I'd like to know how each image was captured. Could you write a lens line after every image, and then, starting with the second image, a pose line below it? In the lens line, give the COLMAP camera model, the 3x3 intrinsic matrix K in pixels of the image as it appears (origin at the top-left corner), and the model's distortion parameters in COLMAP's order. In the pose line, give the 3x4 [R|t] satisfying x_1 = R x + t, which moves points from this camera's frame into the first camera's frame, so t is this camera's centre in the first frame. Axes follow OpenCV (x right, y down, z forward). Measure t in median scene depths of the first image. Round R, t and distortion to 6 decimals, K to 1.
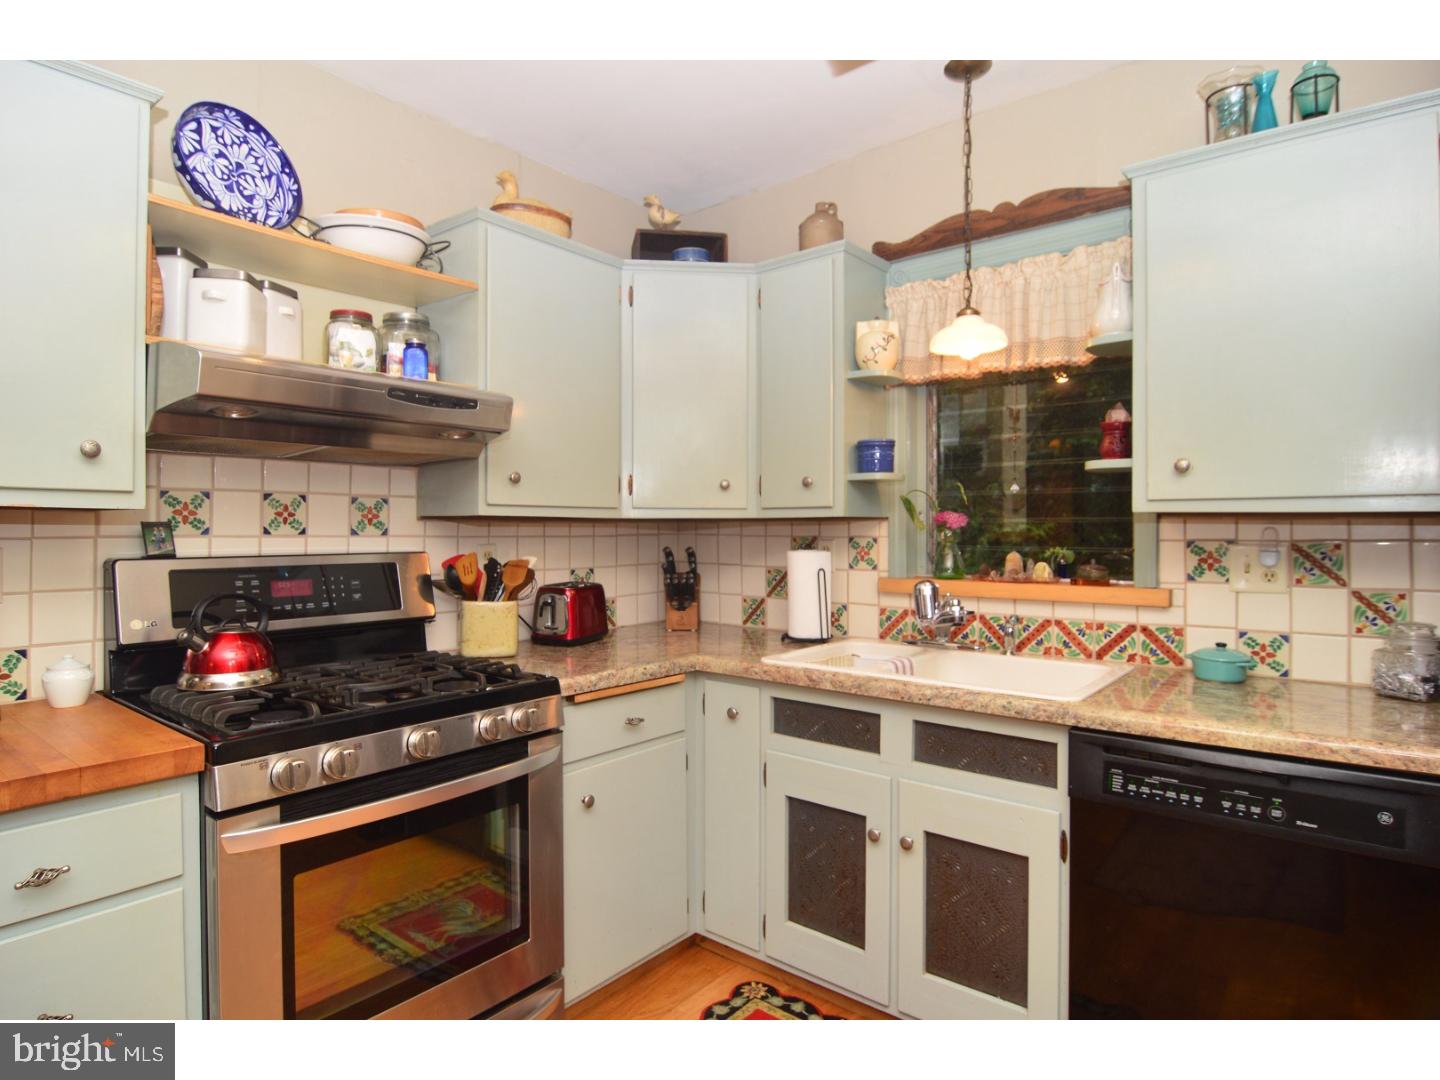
lens RADIAL K [[781.9, 0, 723.8], [0, 781.9, 541.8], [0, 0, 1]] dist [-0.006455, -0.009146]
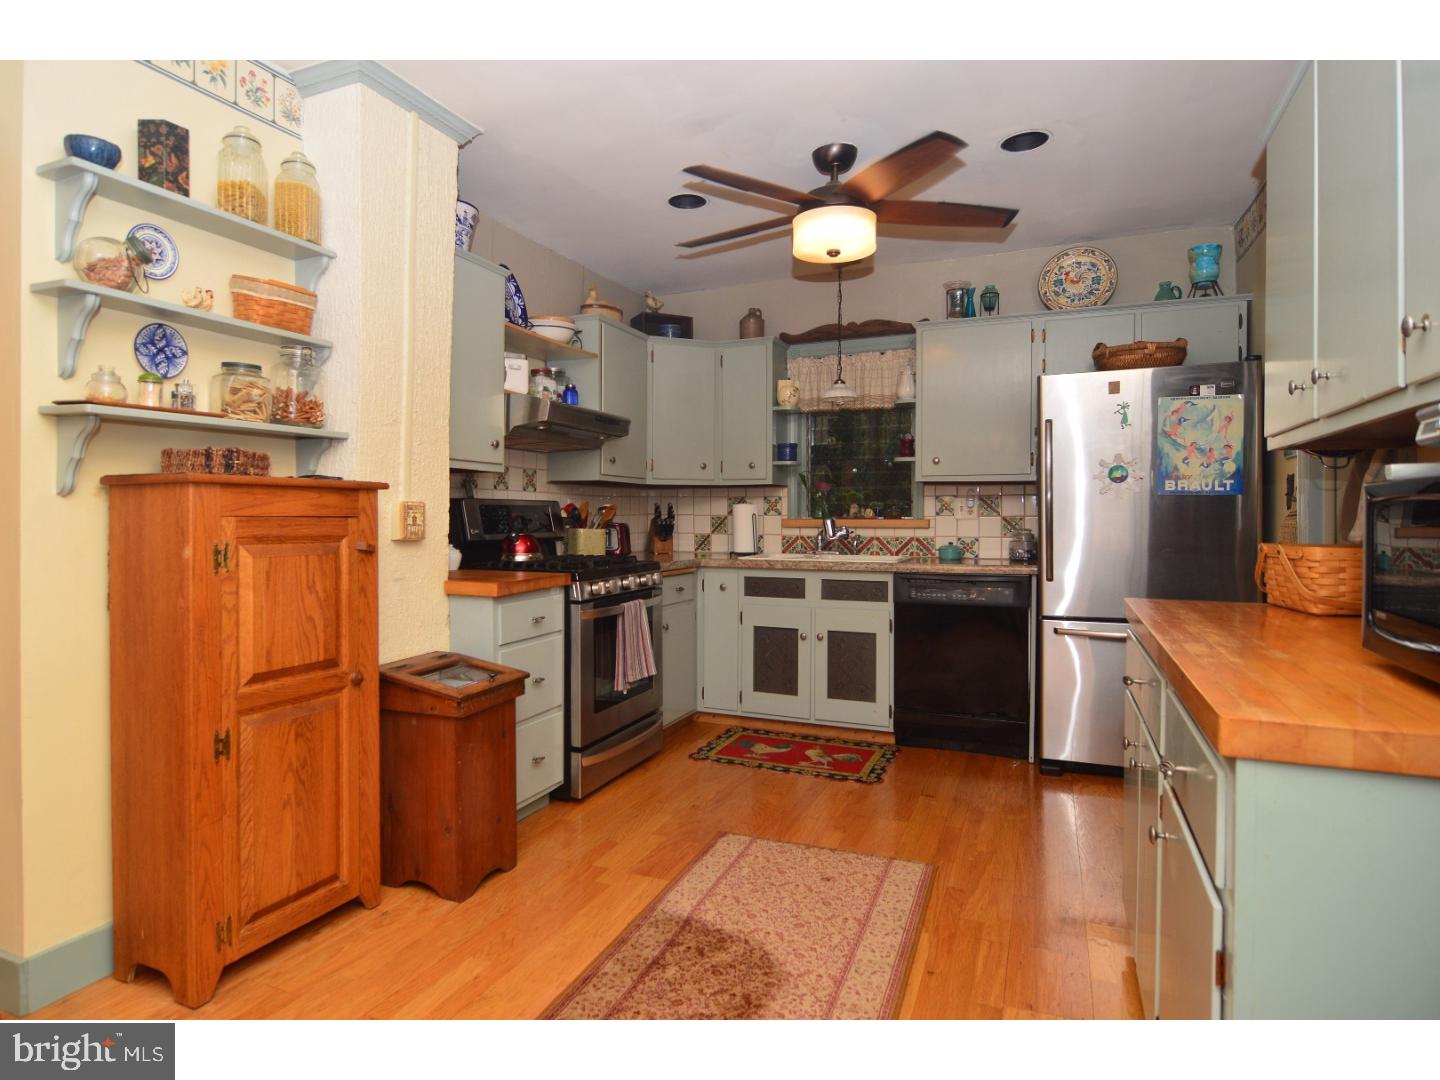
lens RADIAL K [[736.7, 0, 720.0], [0, 736.7, 540.0], [0, 0, 1]] dist [-0.000608, -0.000600]
pose [[0.962461, -0.010640, 0.271213, -0.534844], [0.004264, 0.999701, 0.024085, 0.070267], [-0.271388, -0.022025, 0.962218, -0.798213]]
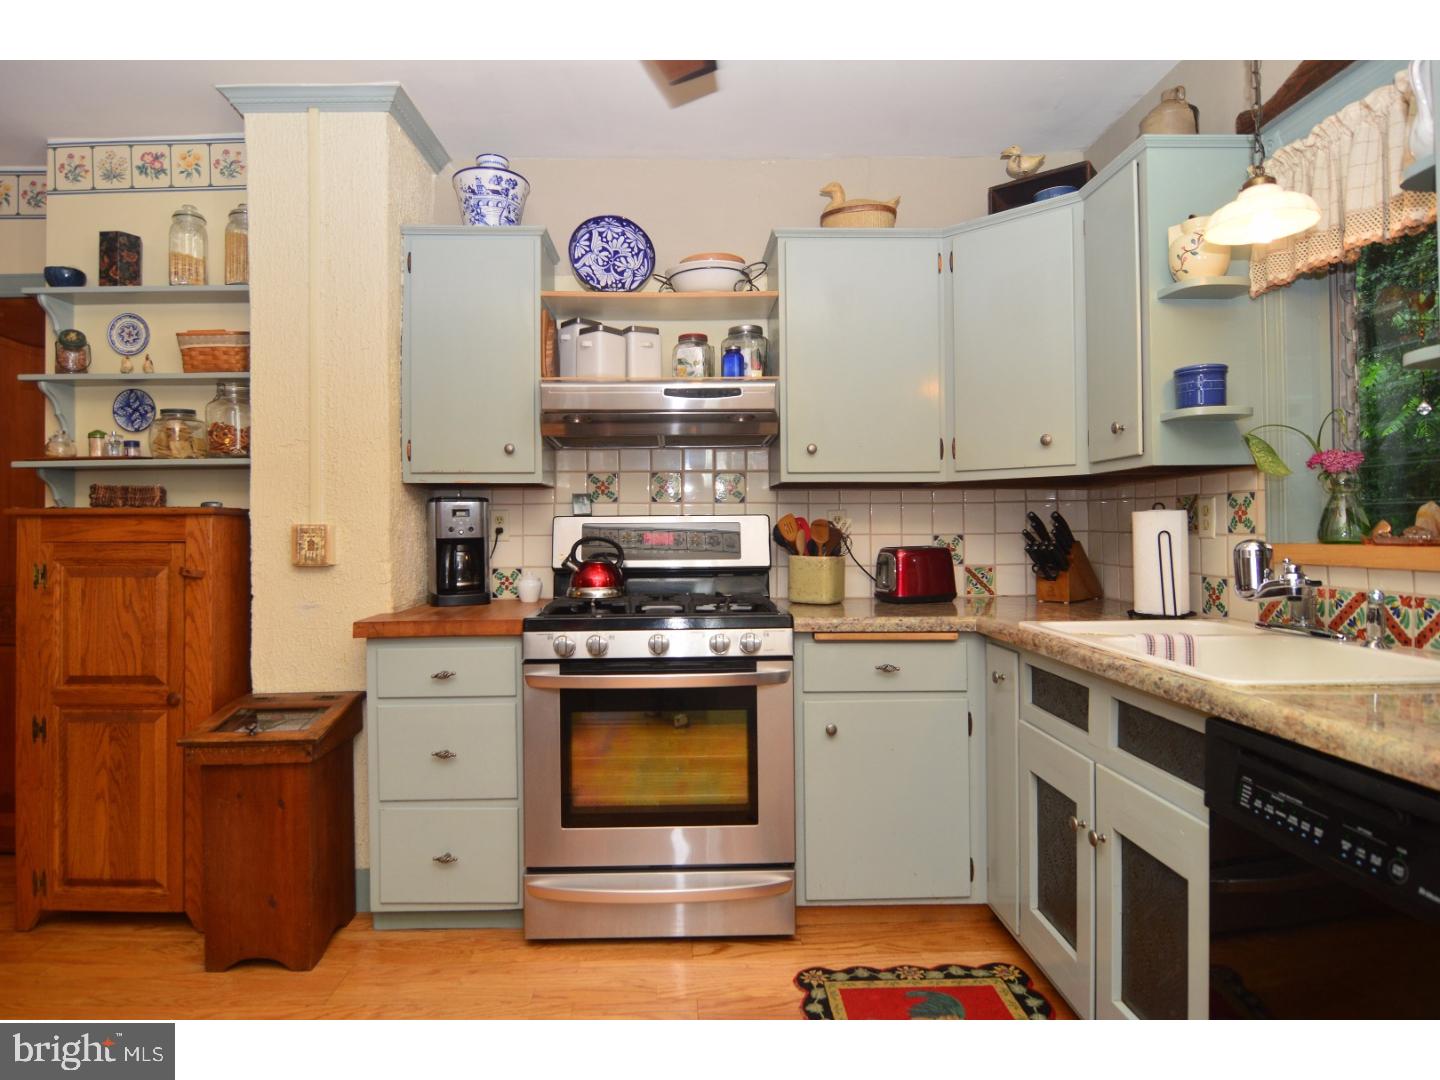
lens RADIAL K [[812.8, 0, 720.0], [0, 812.8, 540.0], [0, 0, 1]] dist [-0.004501, -0.002893]
pose [[0.664405, 0.003983, -0.747362, 0.591344], [-0.000992, 0.999990, 0.004447, 0.052525], [0.747372, -0.002213, 0.664402, 0.097474]]
